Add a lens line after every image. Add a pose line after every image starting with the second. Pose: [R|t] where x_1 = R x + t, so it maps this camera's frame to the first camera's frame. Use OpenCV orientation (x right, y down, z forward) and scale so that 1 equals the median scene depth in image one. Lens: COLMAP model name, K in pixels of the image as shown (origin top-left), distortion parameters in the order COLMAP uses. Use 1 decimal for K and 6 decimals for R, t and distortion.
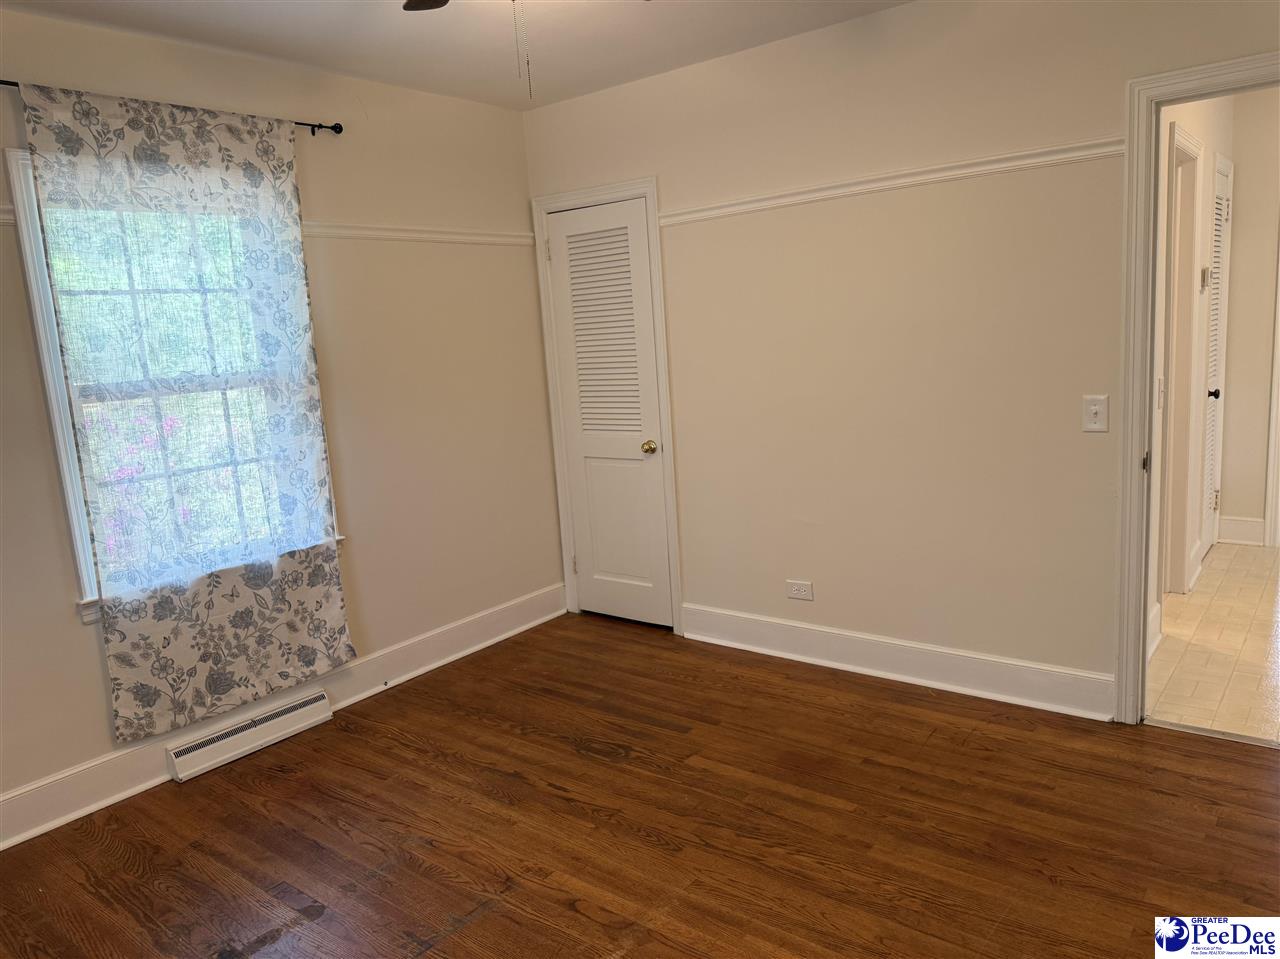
lens RADIAL K [[920.4, 0, 628.8], [0, 920.4, 474.6], [0, 0, 1]] dist [0.046905, -0.053300]
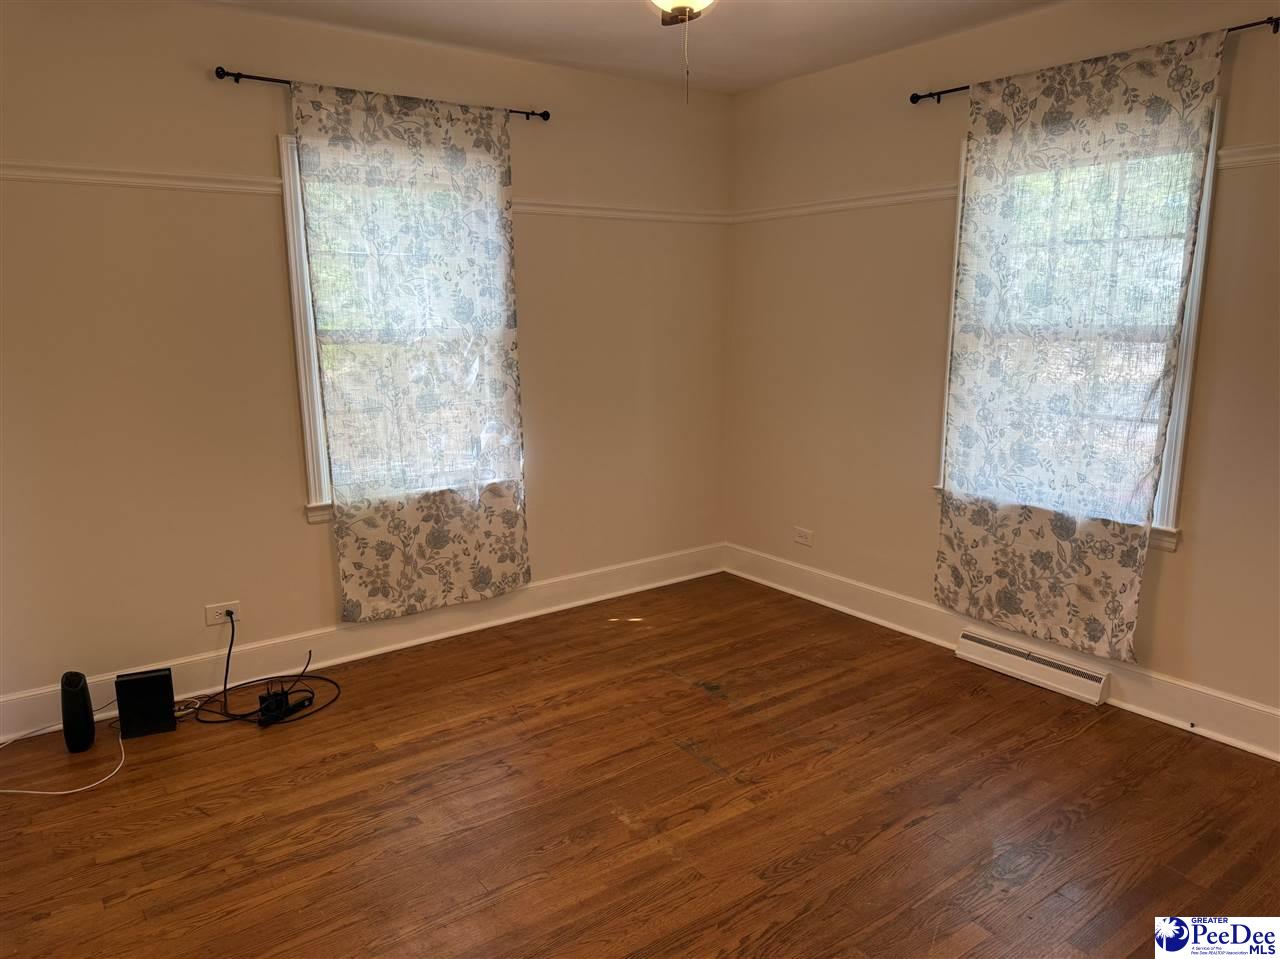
lens RADIAL K [[920.4, 0, 640.0], [0, 920.4, 476.7], [0, 0, 1]] dist [0.046905, -0.053300]
pose [[-0.265891, 0.245745, -0.932154, 0.729793], [-0.128666, 0.949263, 0.286957, -0.194614], [0.955378, 0.196236, -0.220782, 0.859989]]
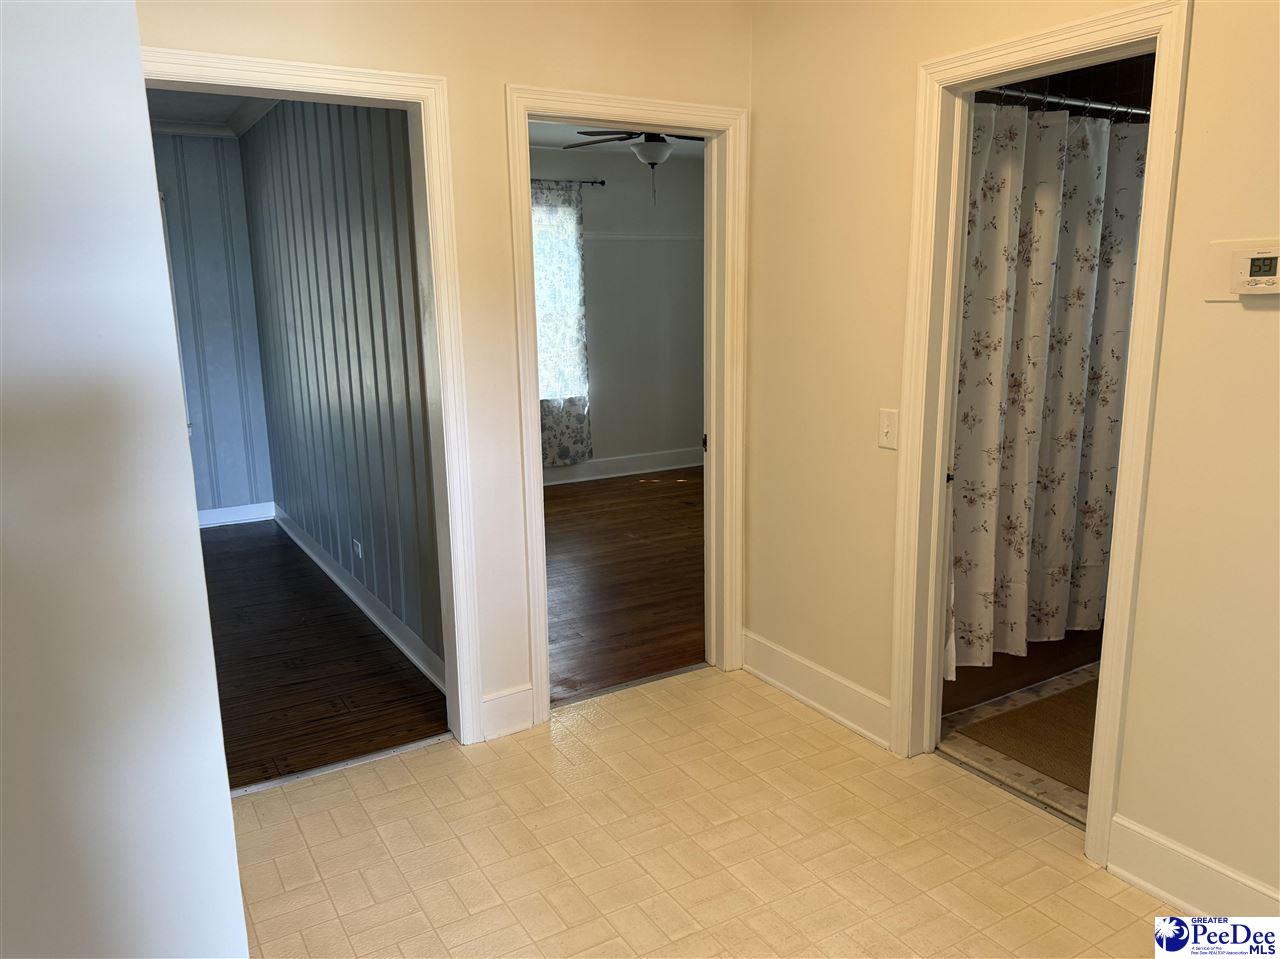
lens RADIAL K [[944.4, 0, 638.1], [0, 944.4, 489.9], [0, 0, 1]] dist [-0.006331, -0.006257]
pose [[-0.352861, 0.259252, -0.899043, 1.675869], [-0.110647, 0.942545, 0.315224, -0.319174], [0.929110, 0.210707, -0.303902, 1.290303]]
